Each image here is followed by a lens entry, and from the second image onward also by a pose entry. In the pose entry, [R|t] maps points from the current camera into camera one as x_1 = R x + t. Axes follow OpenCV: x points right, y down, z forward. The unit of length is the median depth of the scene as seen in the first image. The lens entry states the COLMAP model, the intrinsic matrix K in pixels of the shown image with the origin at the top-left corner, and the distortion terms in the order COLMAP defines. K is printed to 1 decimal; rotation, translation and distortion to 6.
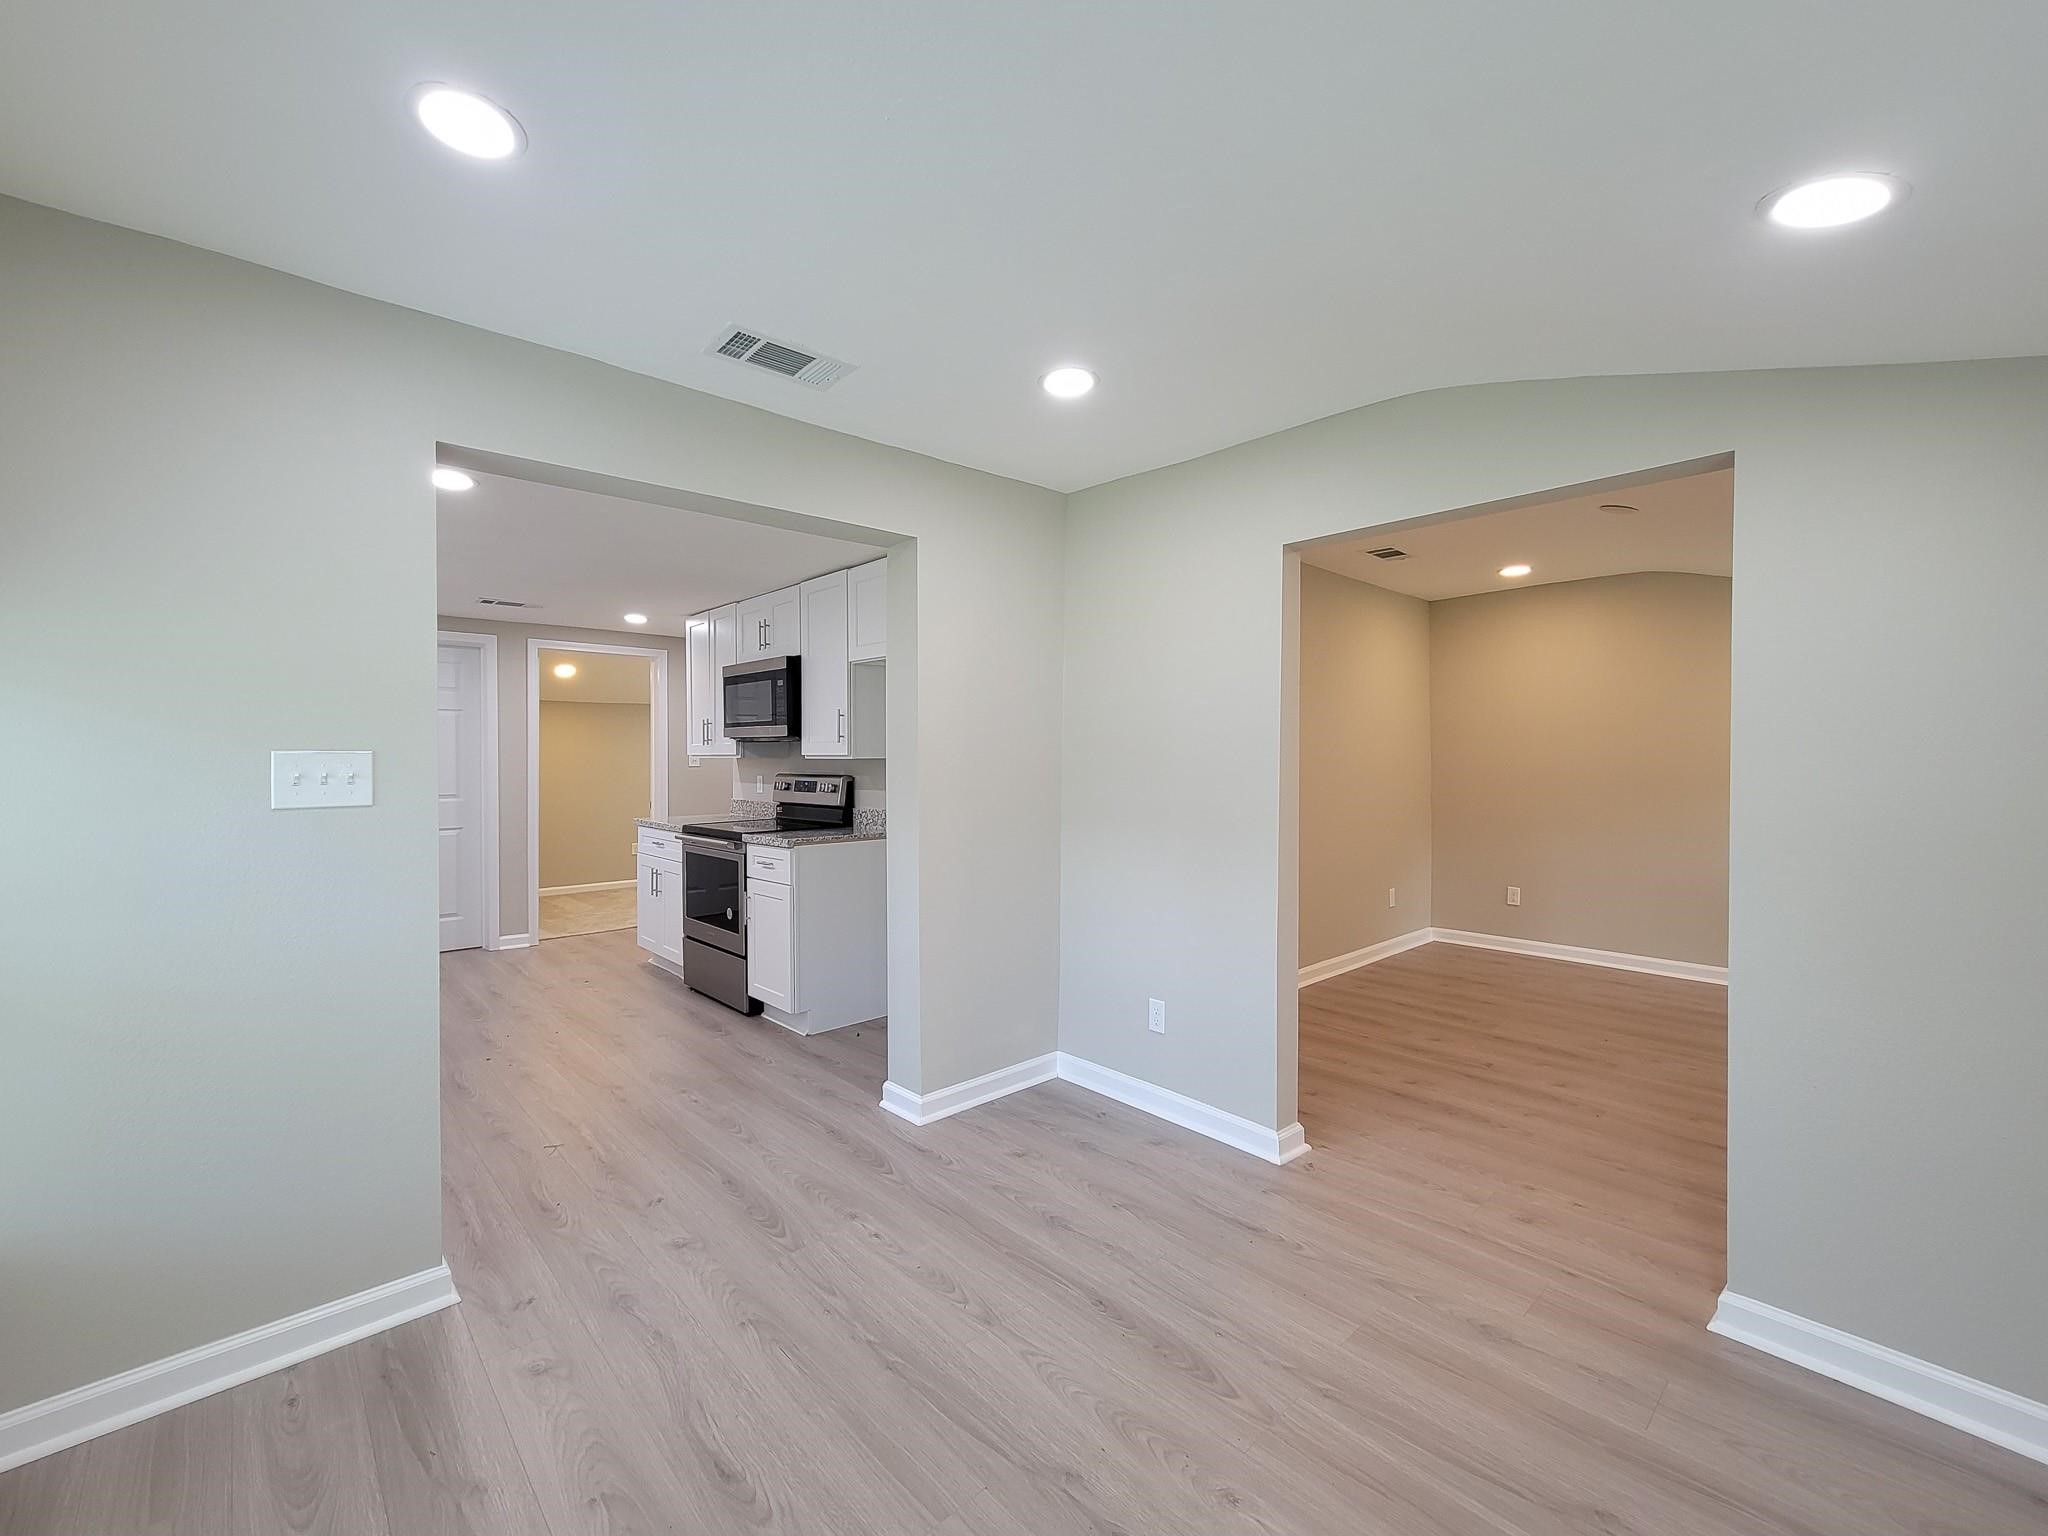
lens RADIAL K [[840.5, 0, 1036.2], [0, 840.5, 763.3], [0, 0, 1]] dist [0.001091, -0.004396]
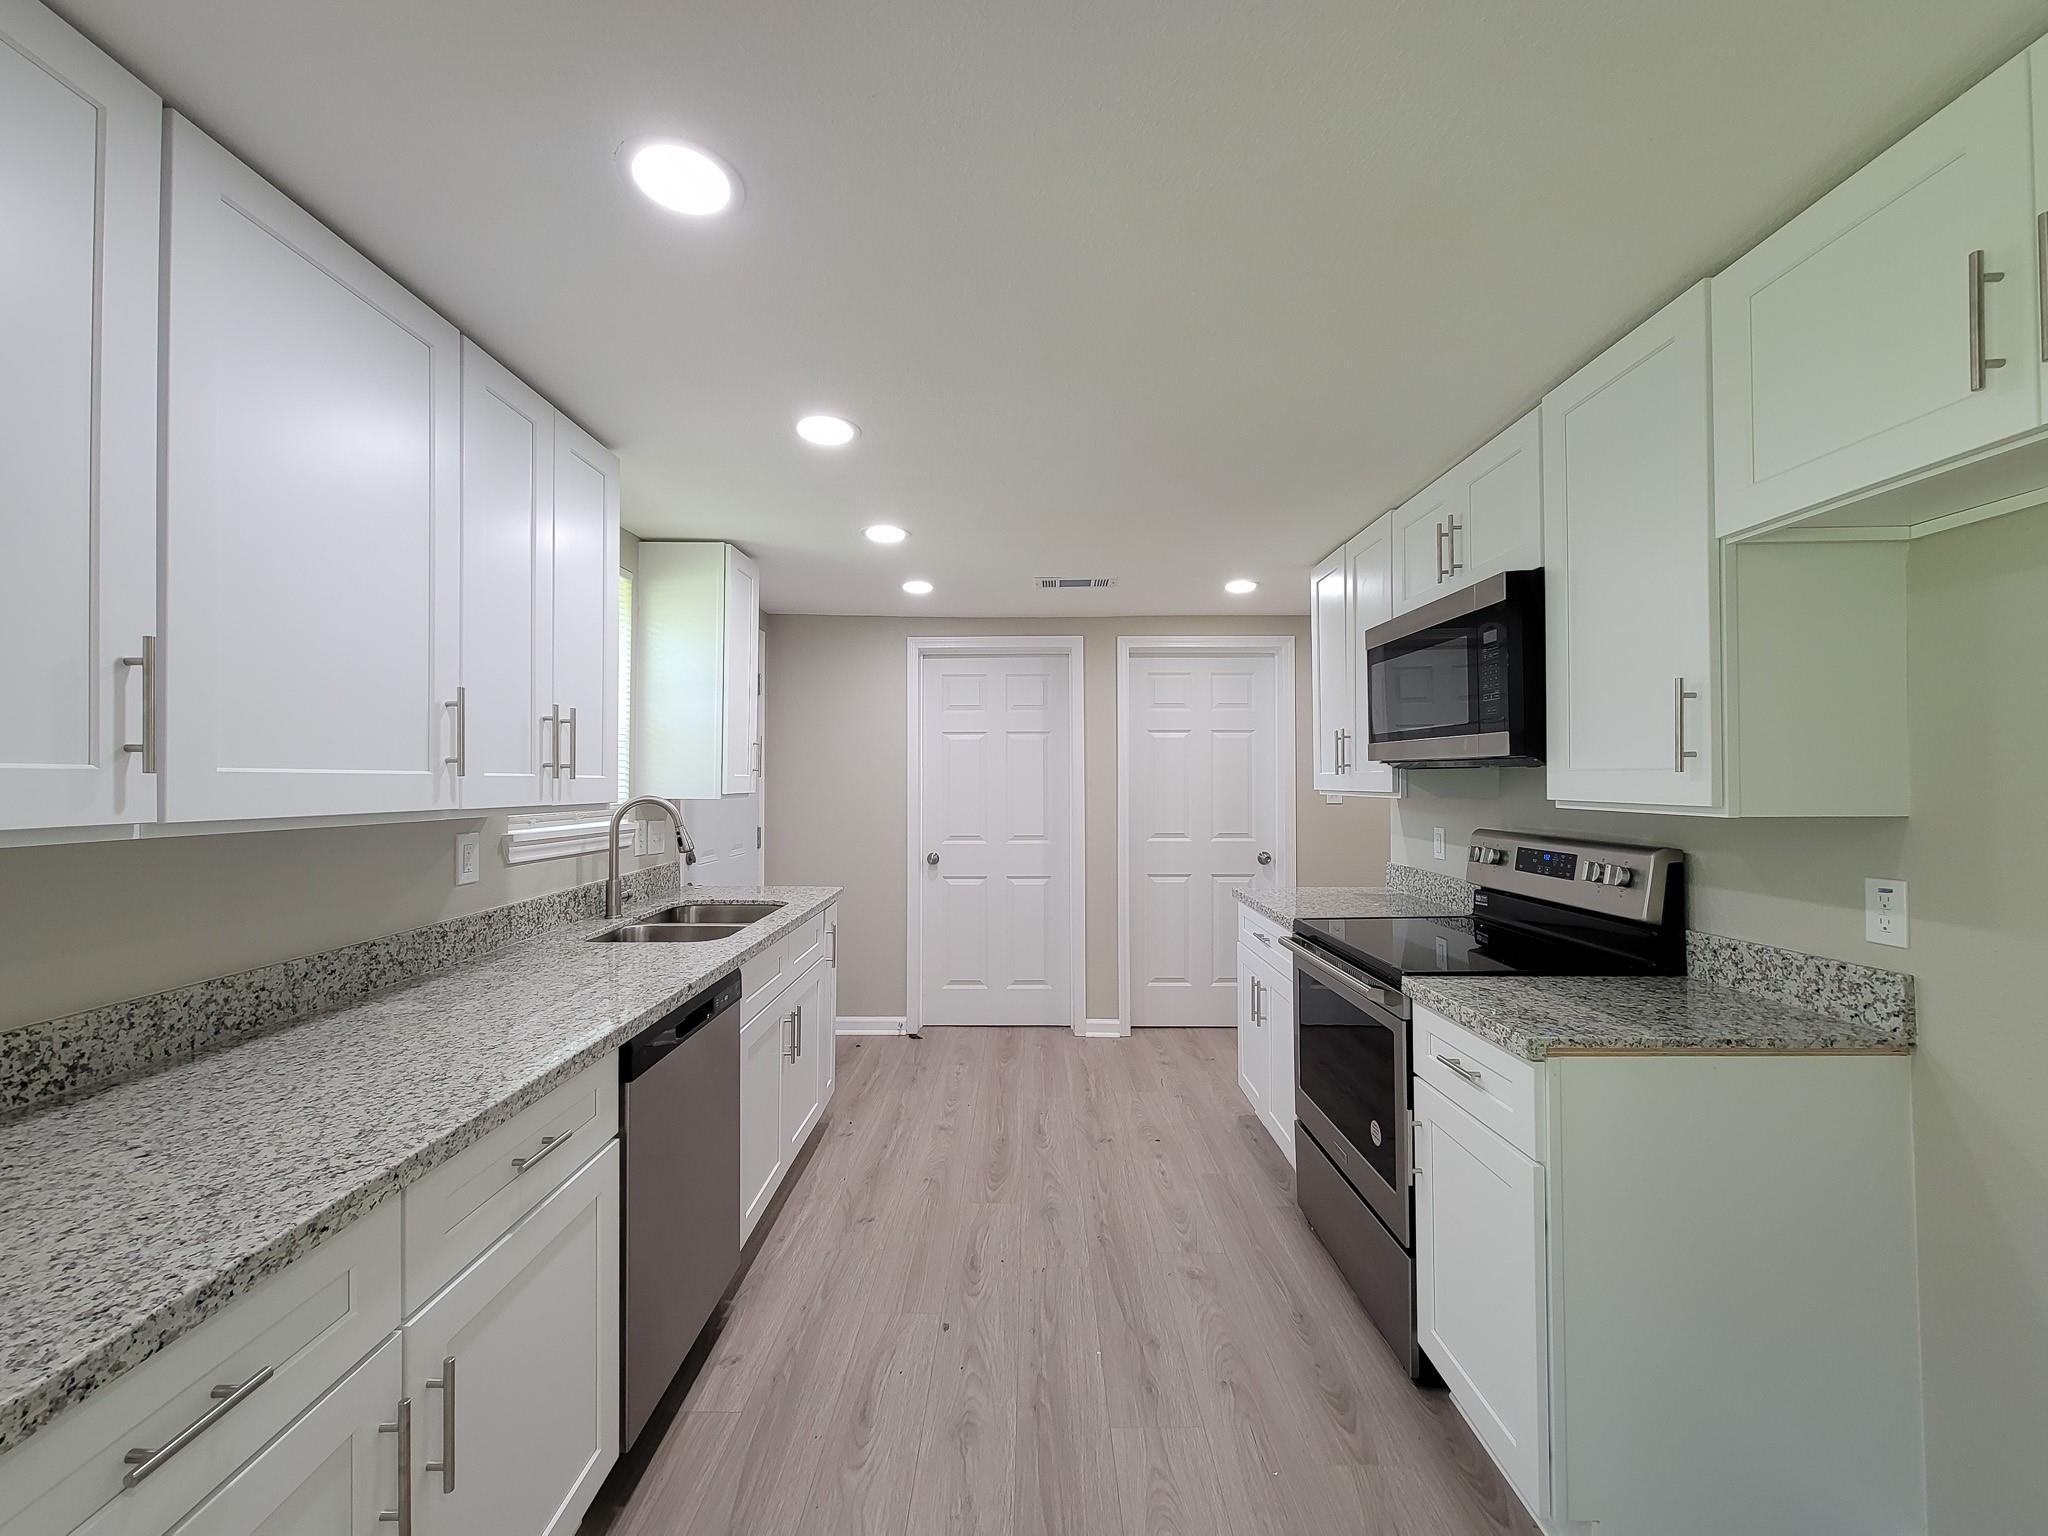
lens RADIAL K [[832.9, 0, 1024.2], [0, 832.9, 771.3], [0, 0, 1]] dist [0.003756, -0.002348]
pose [[0.717786, -0.007086, -0.696228, -0.165393], [-0.005239, 0.999865, -0.015578, -0.015235], [0.696244, 0.014829, 0.717652, 0.483202]]
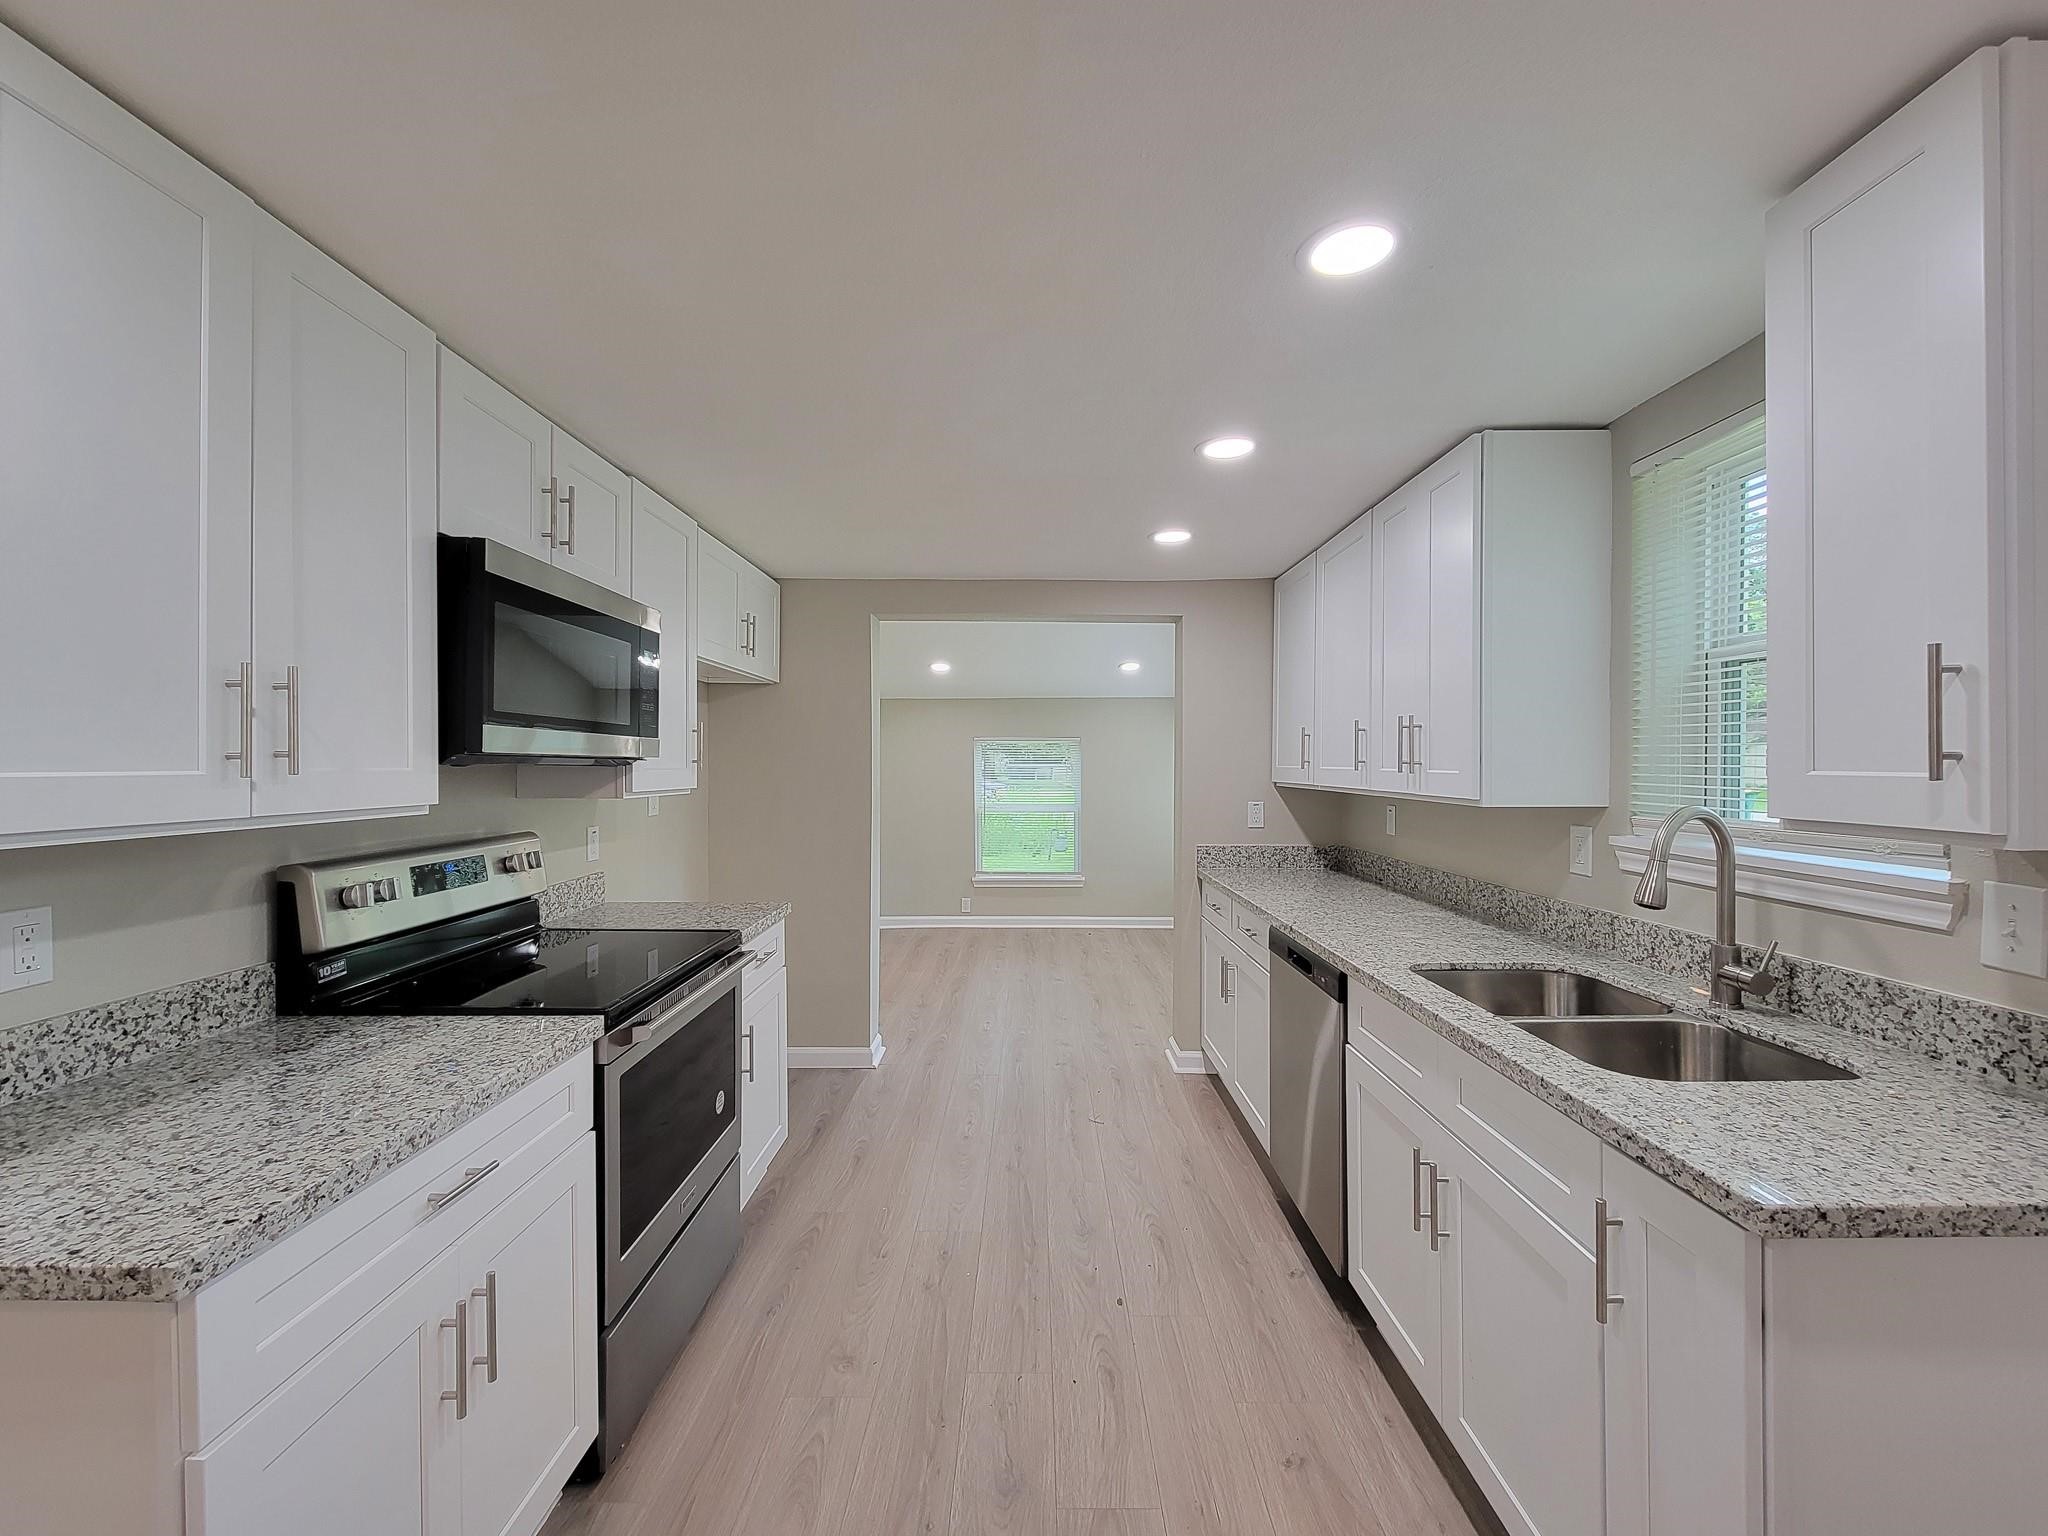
lens RADIAL K [[828.5, 0, 1025.4], [0, 828.5, 771.1], [0, 0, 1]] dist [0.002750, -0.003641]
pose [[-0.716490, -0.004113, 0.697585, -0.789600], [0.008790, 0.999850, 0.014924, -0.027519], [-0.697542, 0.016825, -0.716347, 1.139537]]
